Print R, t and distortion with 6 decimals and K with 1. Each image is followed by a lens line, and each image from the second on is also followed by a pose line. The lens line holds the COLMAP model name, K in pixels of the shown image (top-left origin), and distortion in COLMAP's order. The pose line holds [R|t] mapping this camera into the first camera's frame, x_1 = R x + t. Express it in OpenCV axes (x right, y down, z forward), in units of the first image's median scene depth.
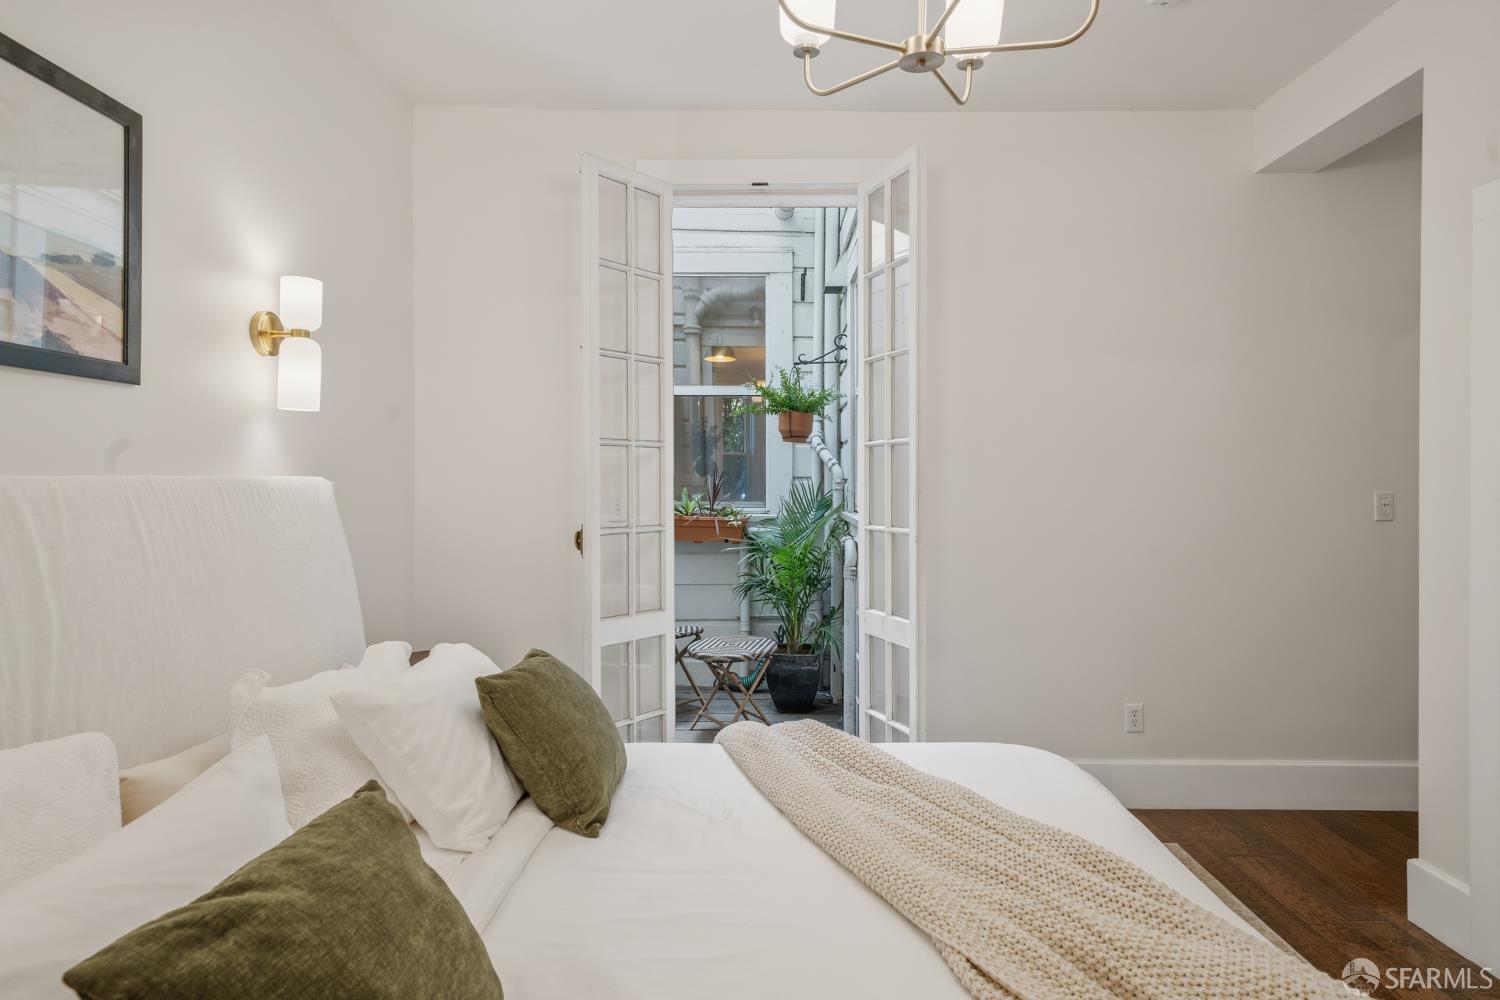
lens RADIAL K [[798.1, 0, 750.0], [0, 798.1, 500.0], [0, 0, 1]] dist [-0.001459, -0.000439]
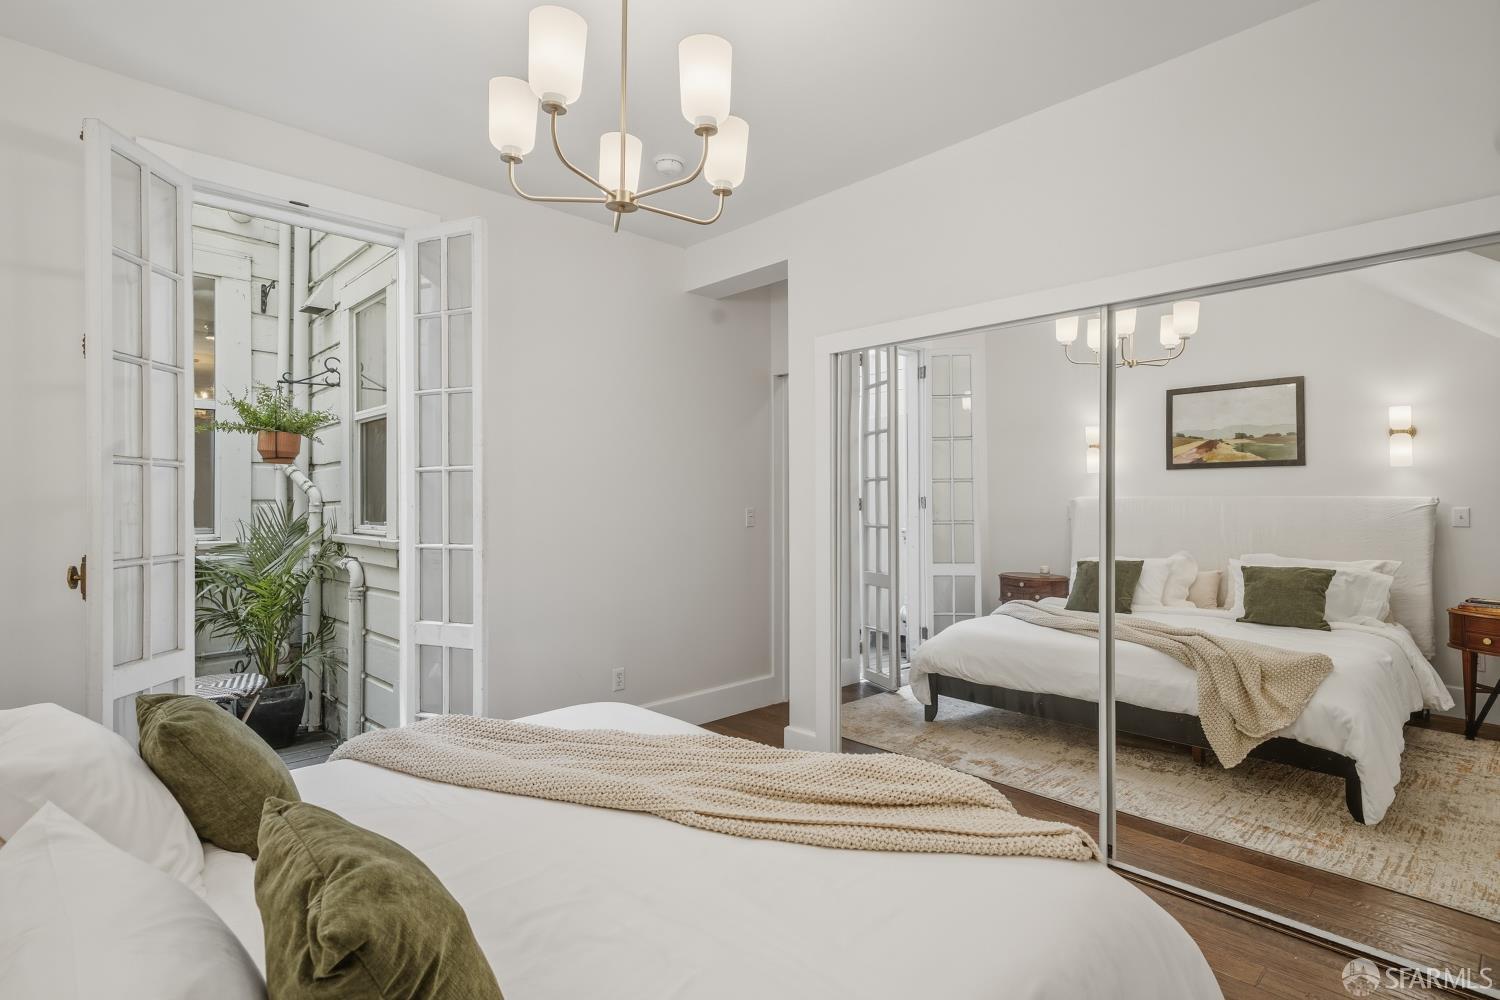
lens RADIAL K [[738.6, 0, 750.6], [0, 738.6, 514.0], [0, 0, 1]] dist [-0.001572, -0.000695]
pose [[0.706279, -0.016796, 0.707734, -0.248673], [0.022567, 0.999745, 0.001206, -0.000283], [-0.707574, 0.015120, 0.706478, -0.035848]]
